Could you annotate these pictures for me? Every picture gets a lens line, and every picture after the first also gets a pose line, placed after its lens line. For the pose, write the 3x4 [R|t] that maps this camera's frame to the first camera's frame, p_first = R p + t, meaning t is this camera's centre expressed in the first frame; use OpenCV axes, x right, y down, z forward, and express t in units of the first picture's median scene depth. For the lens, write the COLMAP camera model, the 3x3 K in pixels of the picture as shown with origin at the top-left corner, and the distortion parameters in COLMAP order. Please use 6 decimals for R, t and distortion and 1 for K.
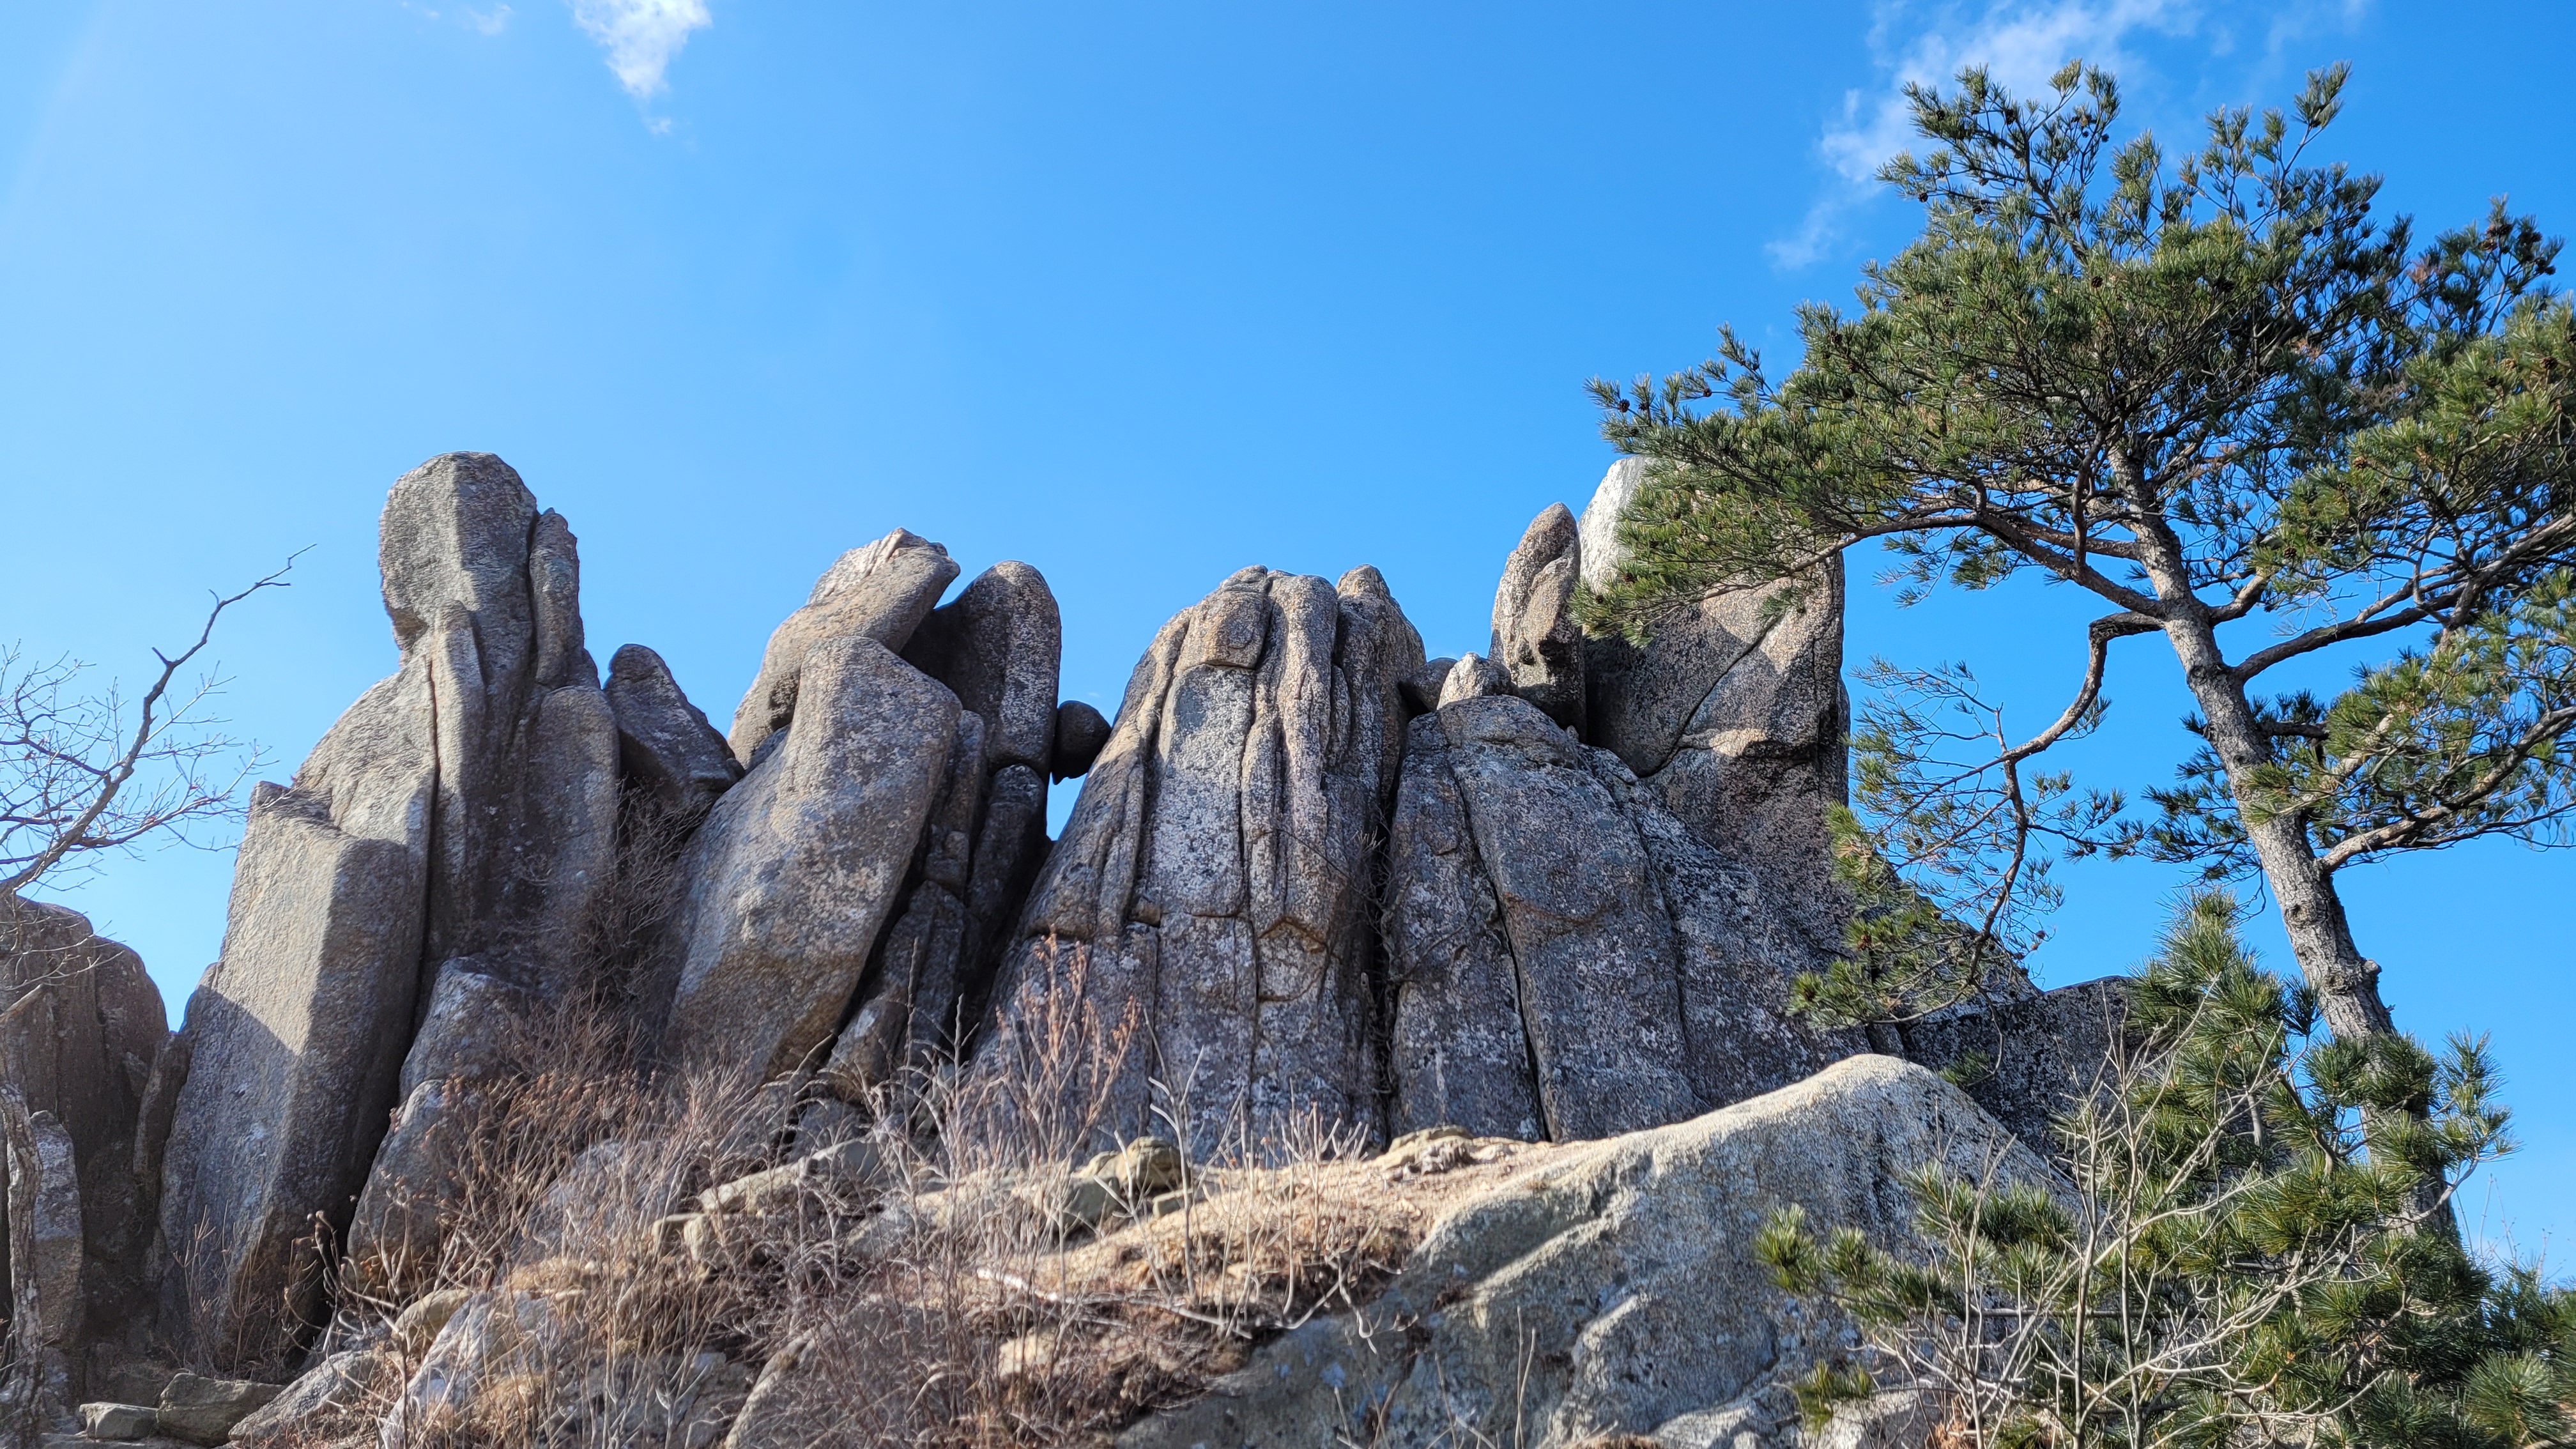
lens RADIAL K [[1903.3, 0, 1291.6], [0, 1903.3, 727.2], [0, 0, 1]] dist [0.090692, -0.061499]
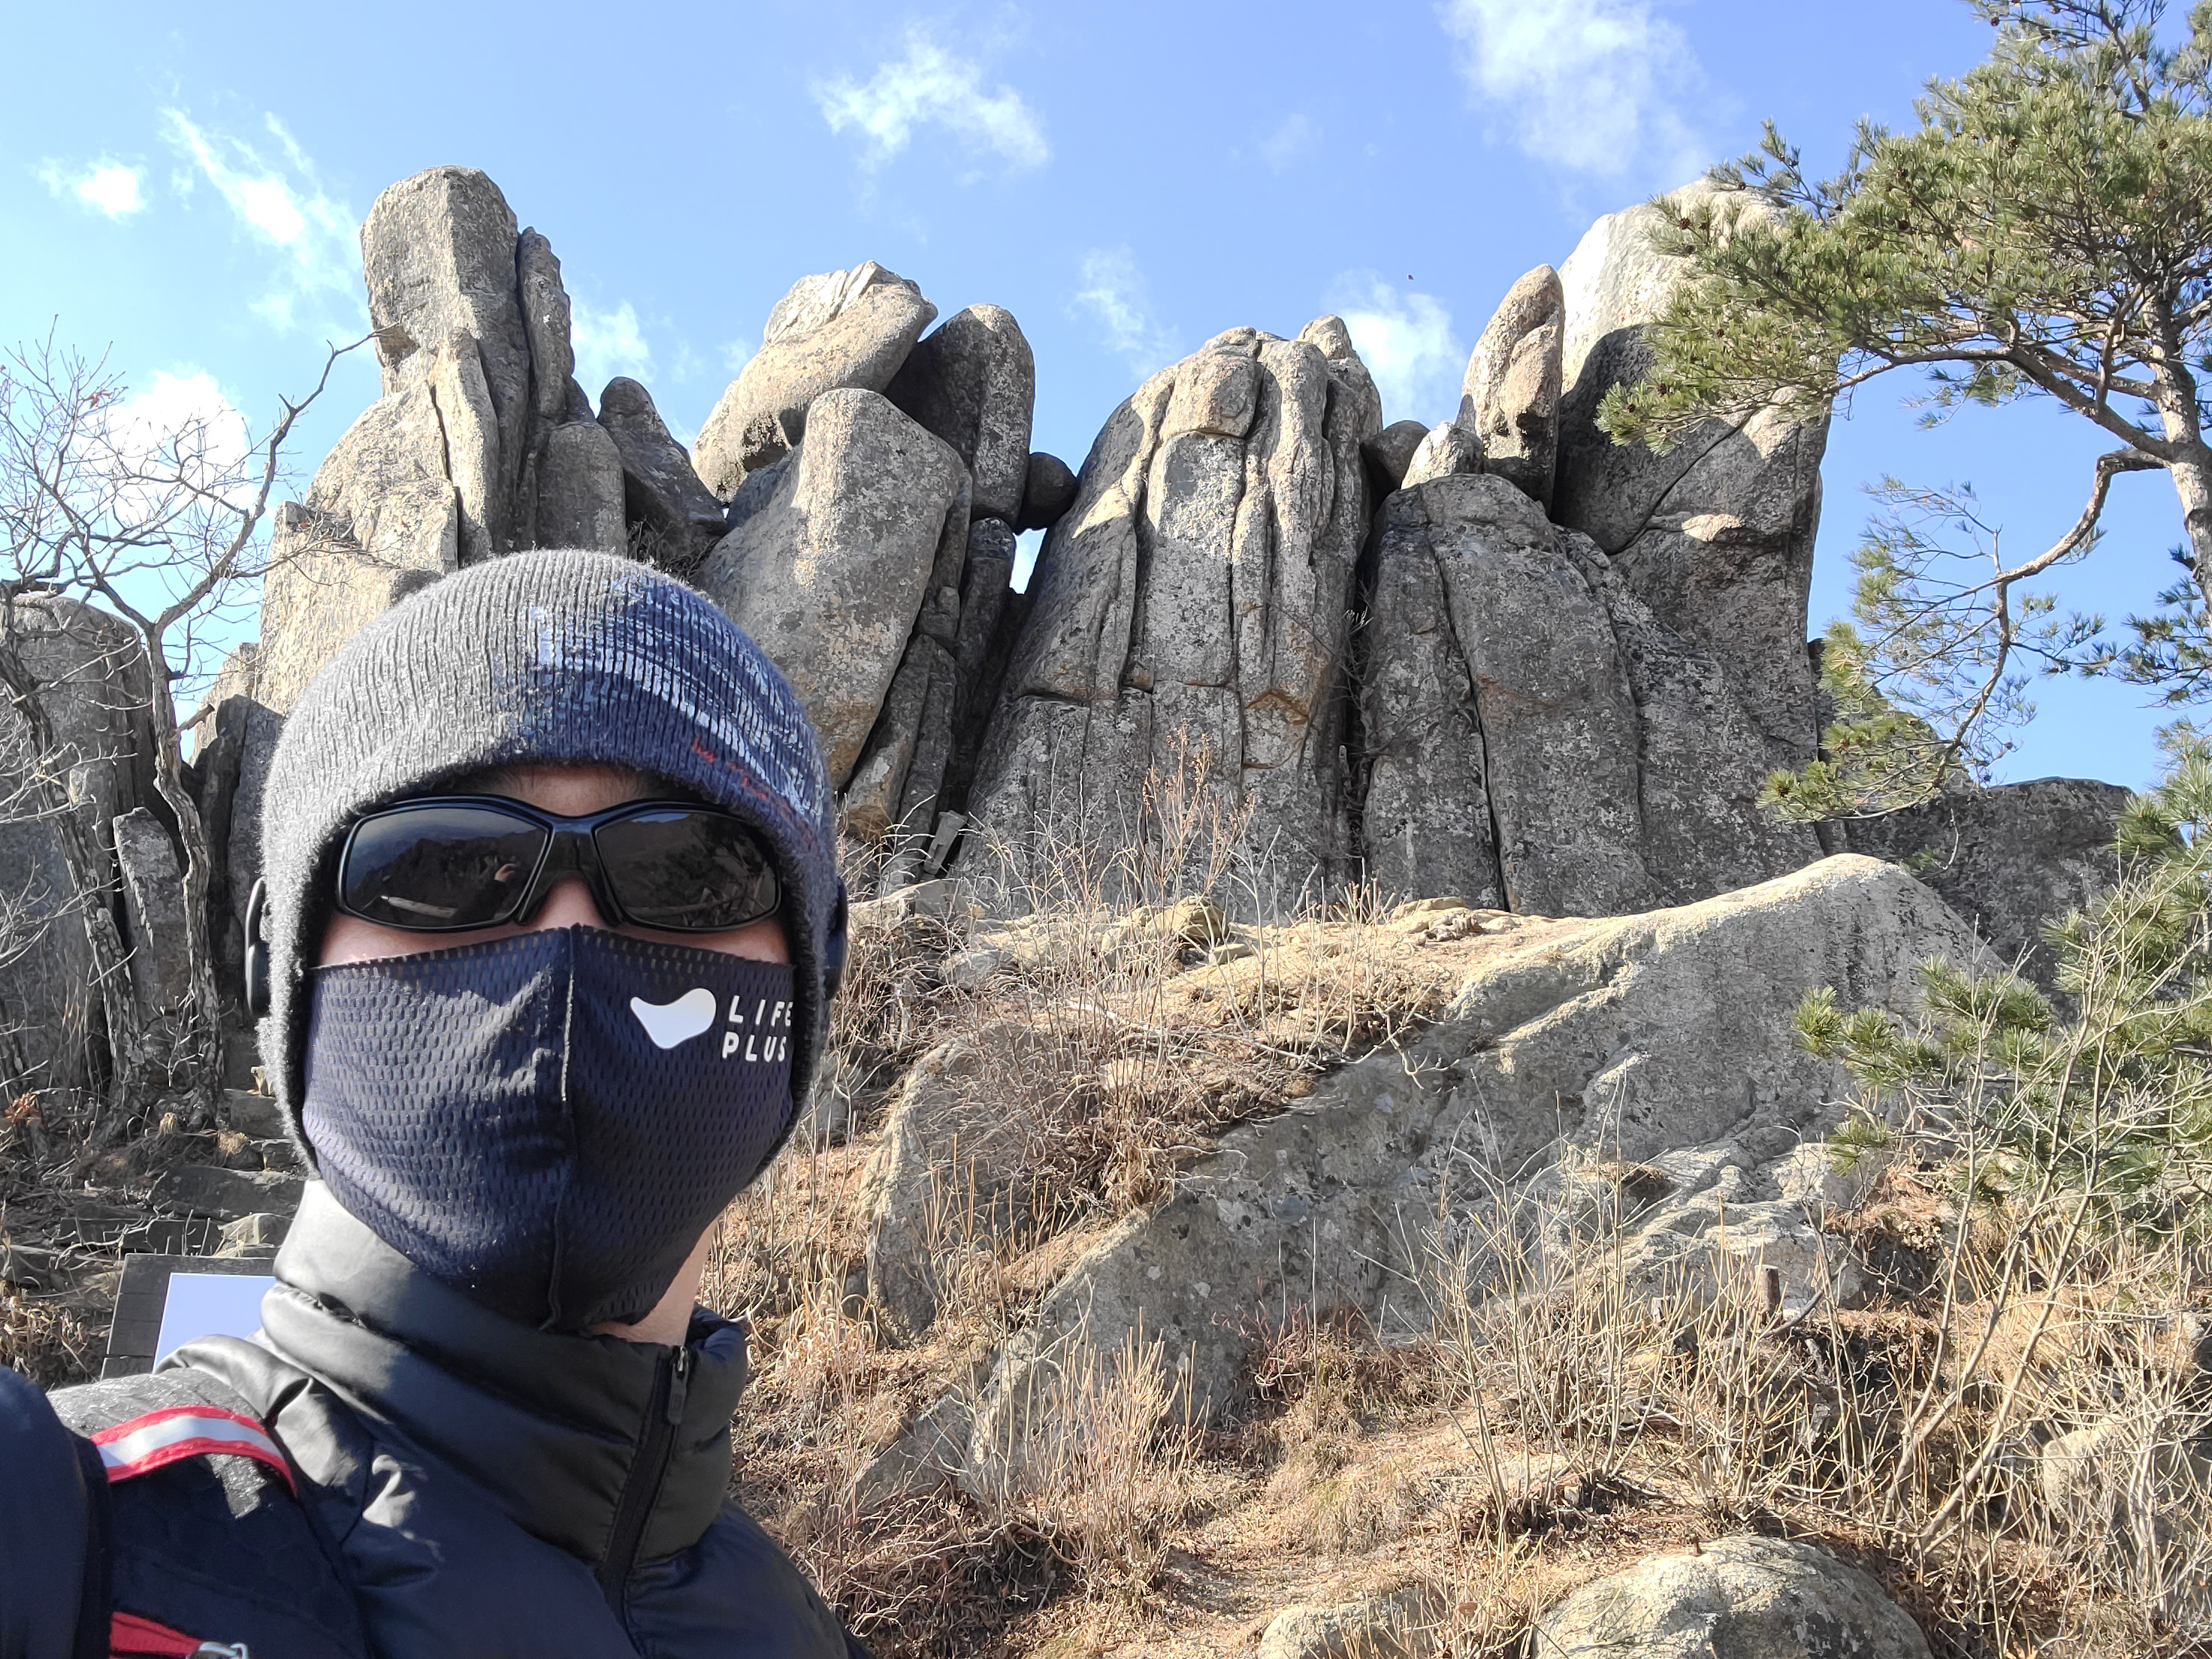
lens RADIAL K [[2042.1, 0, 1114.0], [0, 2042.1, 841.5], [0, 0, 1]] dist [0.120581, -0.210951]
pose [[0.998767, 0.049598, -0.002247, -0.082016], [-0.048193, 0.979366, 0.196265, -0.034005], [0.011935, -0.195914, 0.980548, -0.116452]]
